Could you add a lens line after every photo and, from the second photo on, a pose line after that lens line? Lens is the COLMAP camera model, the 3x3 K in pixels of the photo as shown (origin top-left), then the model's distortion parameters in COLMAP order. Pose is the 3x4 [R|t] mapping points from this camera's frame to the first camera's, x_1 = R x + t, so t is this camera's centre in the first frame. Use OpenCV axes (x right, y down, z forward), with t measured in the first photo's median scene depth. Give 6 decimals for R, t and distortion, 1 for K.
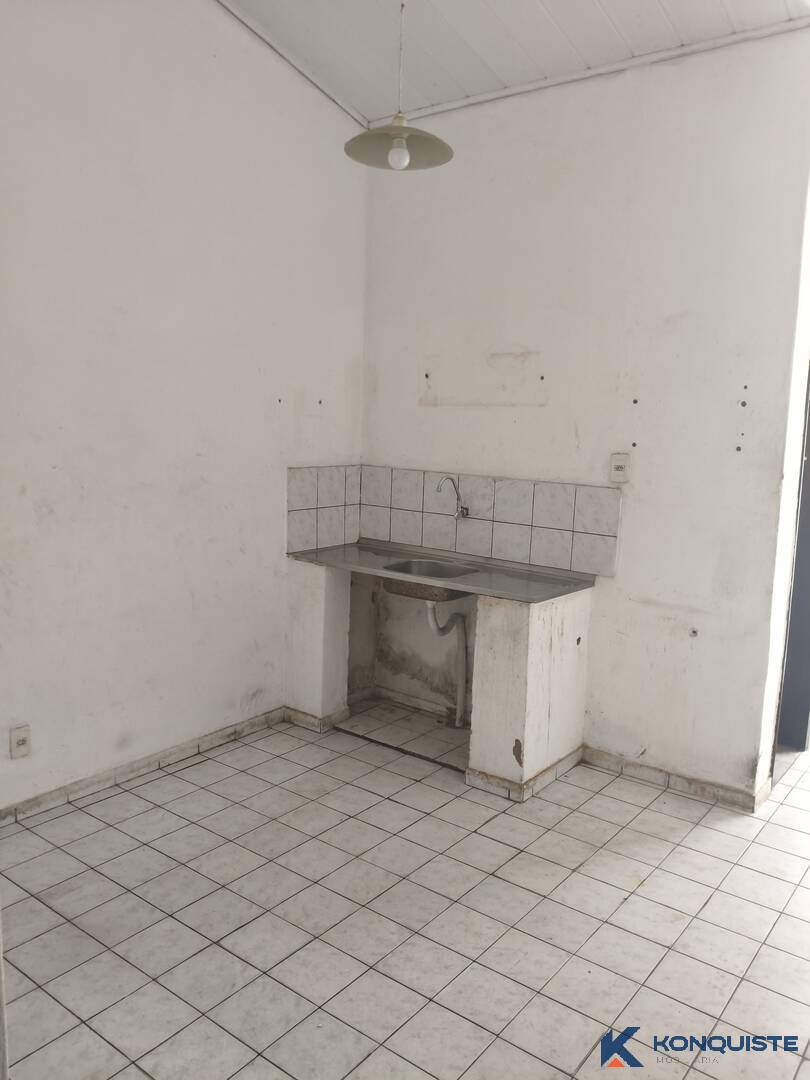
lens RADIAL K [[839.5, 0, 407.5], [0, 839.5, 535.3], [0, 0, 1]] dist [0.050092, -0.060442]
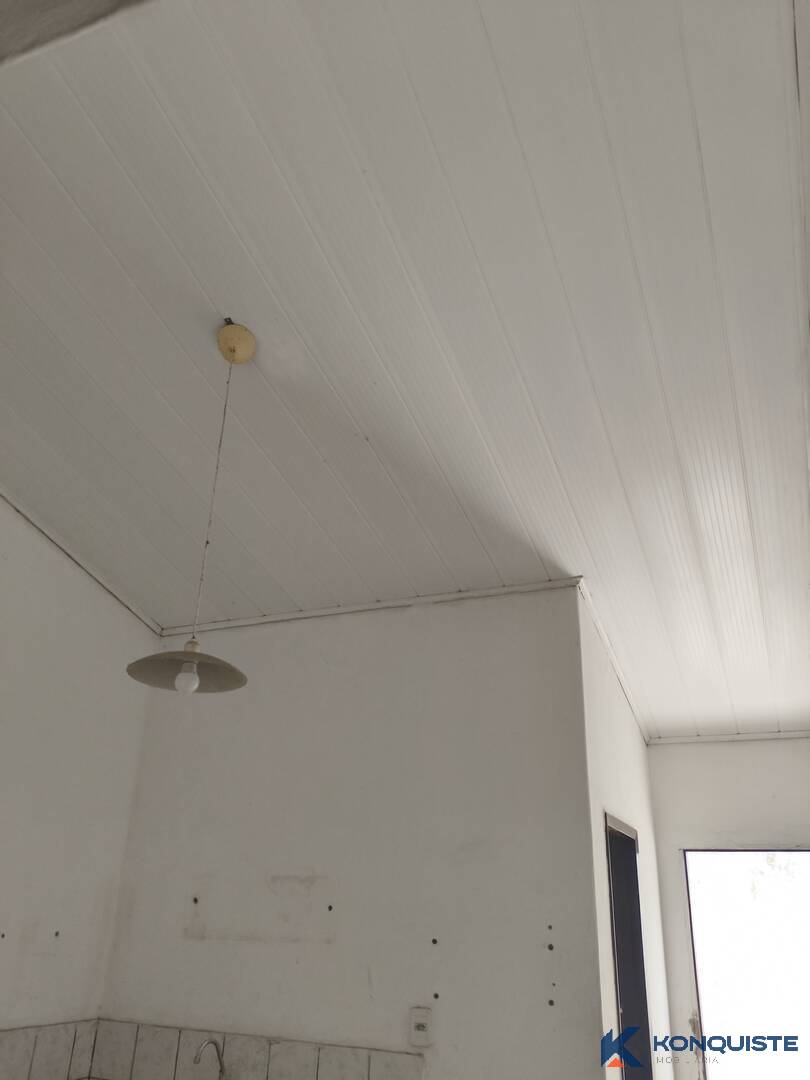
lens RADIAL K [[839.5, 0, 404.4], [0, 839.5, 523.1], [0, 0, 1]] dist [0.050092, -0.060442]
pose [[0.969947, 0.103394, 0.220256, -0.000680], [0.031916, 0.843337, -0.536436, -0.057200], [-0.241214, 0.527344, 0.814692, 0.063344]]
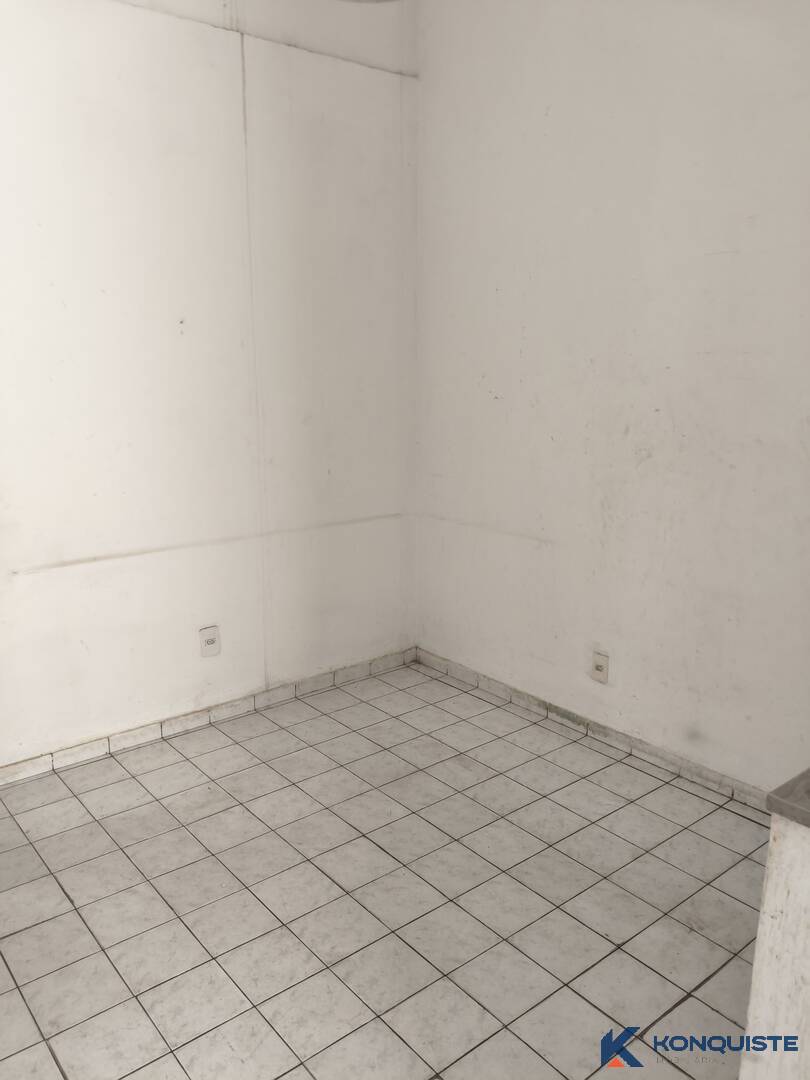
lens RADIAL K [[839.5, 0, 402.2], [0, 839.5, 543.0], [0, 0, 1]] dist [0.050092, -0.060442]
pose [[-0.229839, 0.188294, -0.954840, 0.503409], [-0.143940, 0.963739, 0.224697, -0.094170], [0.962526, 0.189084, -0.194402, 0.814196]]
